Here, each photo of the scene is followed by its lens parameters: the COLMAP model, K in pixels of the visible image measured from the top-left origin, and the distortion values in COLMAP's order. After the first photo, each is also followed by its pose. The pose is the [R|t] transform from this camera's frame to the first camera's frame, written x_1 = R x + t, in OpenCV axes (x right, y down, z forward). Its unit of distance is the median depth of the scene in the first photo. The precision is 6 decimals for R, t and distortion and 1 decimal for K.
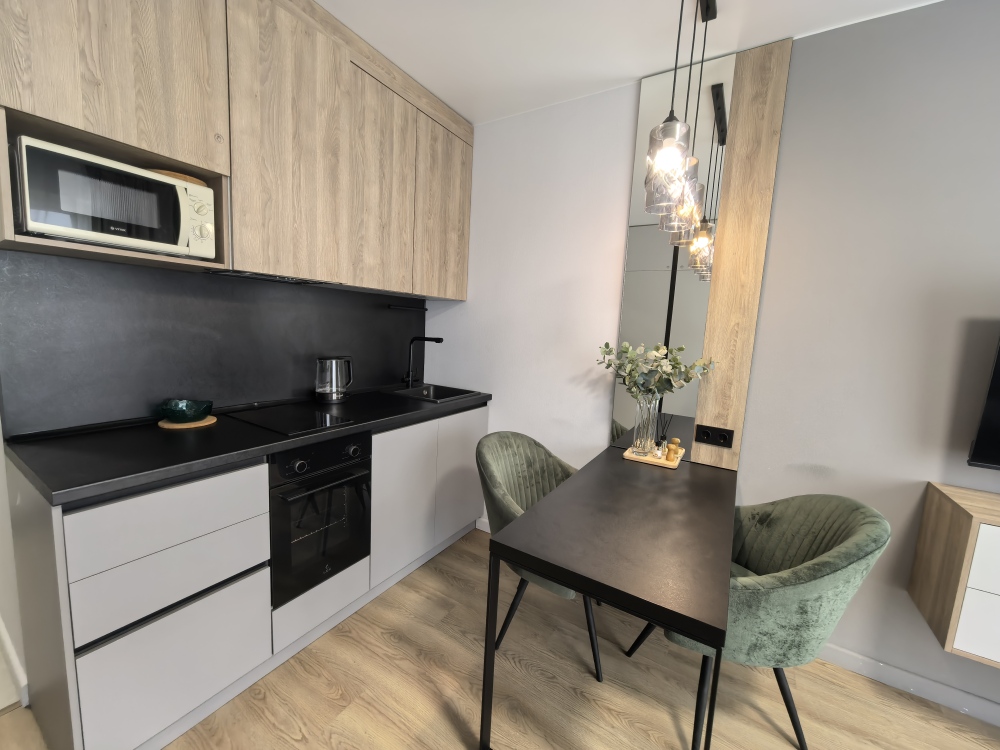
lens RADIAL K [[393.4, 0, 500.0], [0, 393.4, 375.0], [0, 0, 1]] dist [-0.002211, 0.000425]
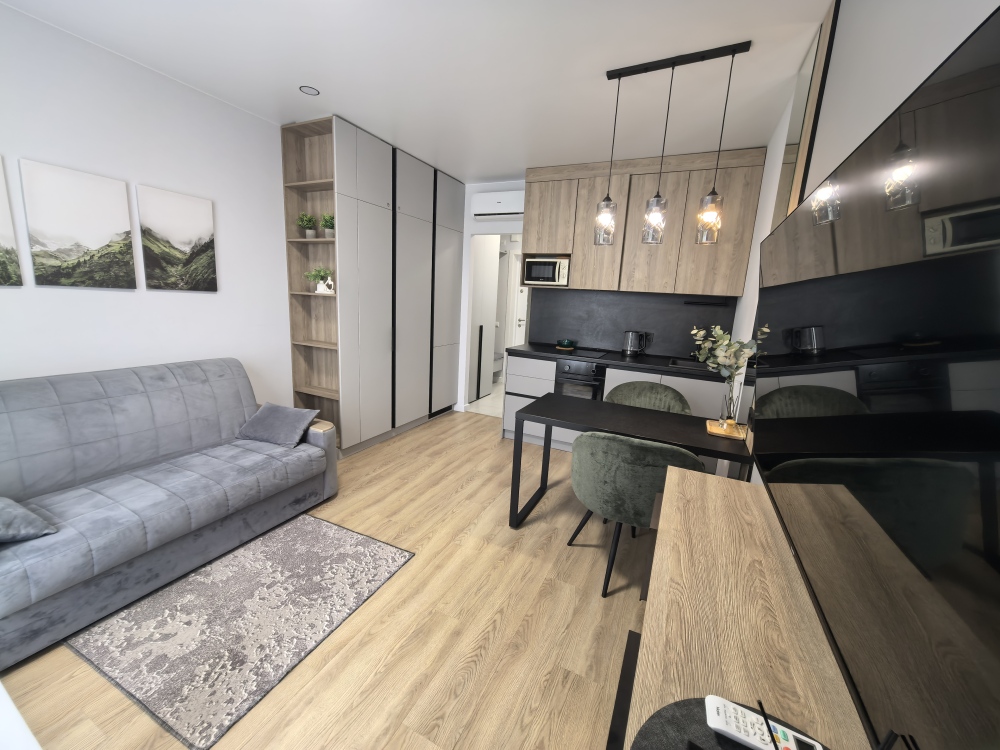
lens RADIAL K [[393.4, 0, 500.0], [0, 393.4, 375.0], [0, 0, 1]] dist [-0.002211, 0.000425]
pose [[0.115109, 0.151432, -0.981742, 1.494704], [-0.169286, 0.976845, 0.130828, 0.021966], [0.978822, 0.151136, 0.138079, 0.212855]]
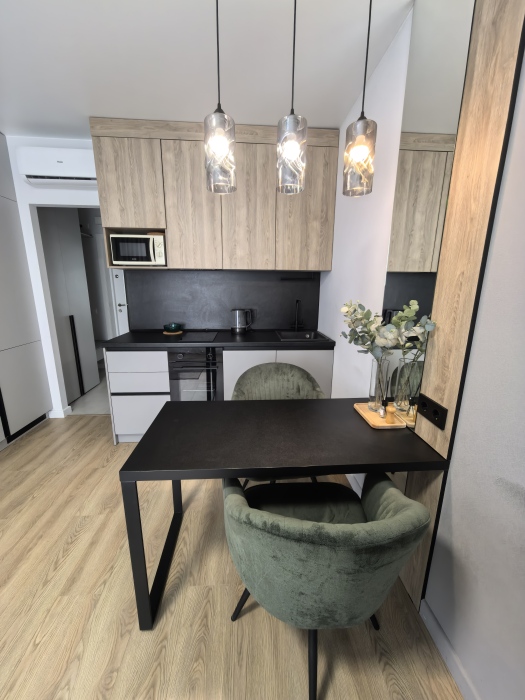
lens RADIAL K [[275.4, 0, 262.5], [0, 275.4, 350.0], [0, 0, 1]] dist [-0.002211, 0.000425]
pose [[0.582901, 0.138979, -0.800569, 0.811284], [-0.078289, 0.990286, 0.114911, -0.013566], [0.808763, -0.004306, 0.588119, 0.371764]]
